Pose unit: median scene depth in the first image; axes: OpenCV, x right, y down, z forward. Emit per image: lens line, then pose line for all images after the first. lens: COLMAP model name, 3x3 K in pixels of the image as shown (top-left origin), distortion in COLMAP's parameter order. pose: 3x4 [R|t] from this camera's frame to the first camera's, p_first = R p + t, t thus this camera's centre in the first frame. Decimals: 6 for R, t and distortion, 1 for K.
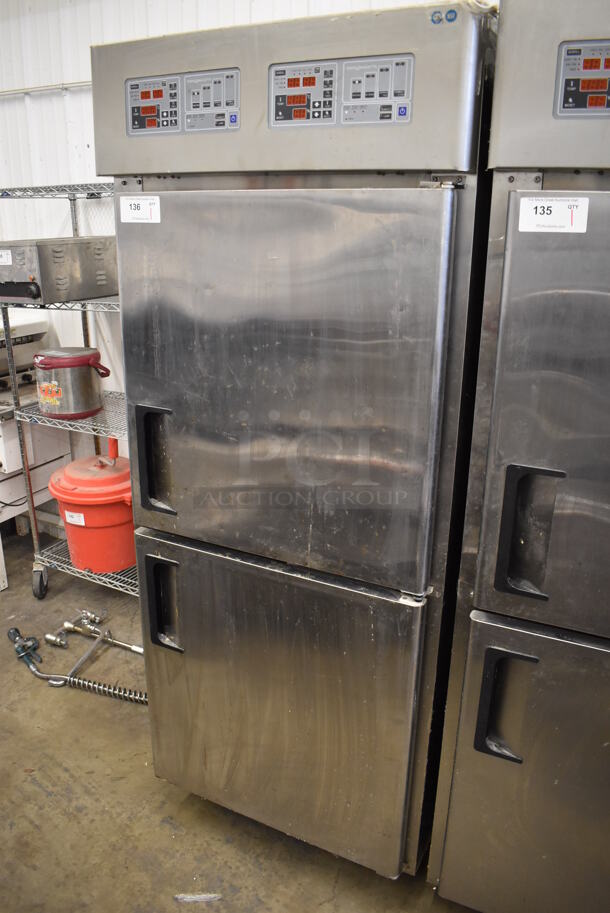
lens RADIAL K [[709.6, 0, 303.4], [0, 709.6, 457.9], [0, 0, 1]] dist [-0.088469, 0.006117]
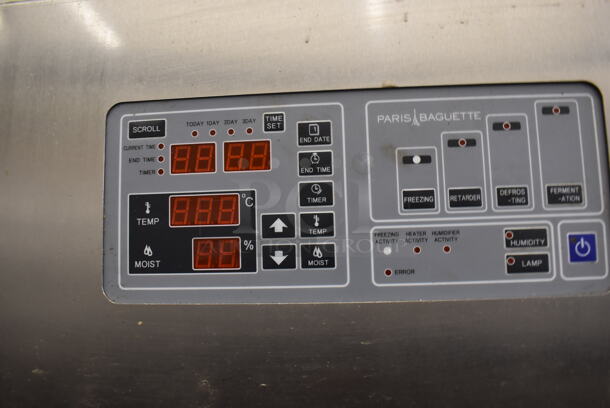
lens RADIAL K [[474.1, 0, 305.9], [0, 474.1, 204.8], [0, 0, 1]] dist [-0.088469, 0.006117]
pose [[0.921520, -0.010335, 0.388194, -0.046615], [0.168819, 0.910905, -0.376500, -0.405955], [-0.349716, 0.412487, 0.841162, 0.757795]]
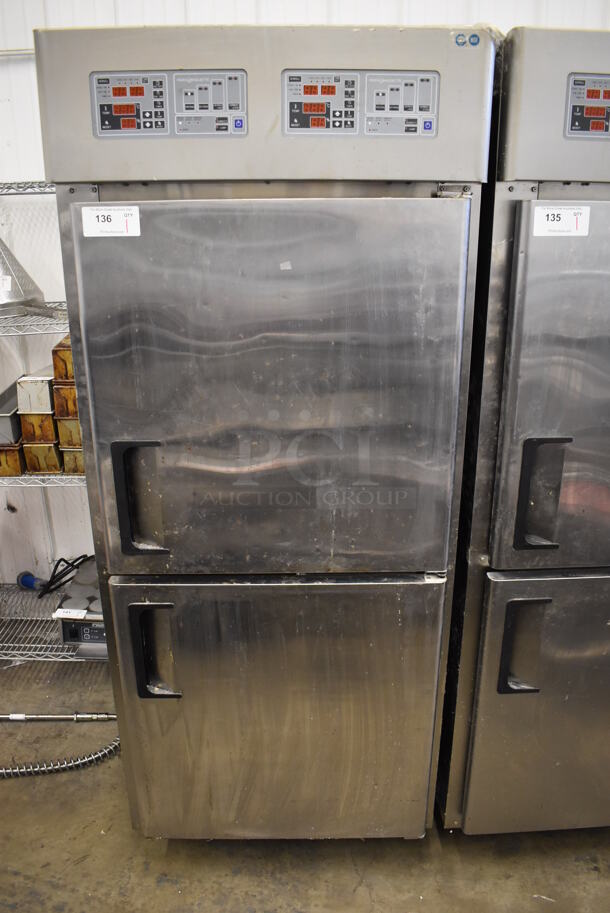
lens RADIAL K [[709.6, 0, 307.2], [0, 709.6, 457.1], [0, 0, 1]] dist [-0.088469, 0.006117]
pose [[0.885220, -0.173914, 0.431439, -0.496792], [0.165043, 0.984565, 0.058246, -0.082660], [-0.434909, 0.019646, 0.900260, 0.120621]]
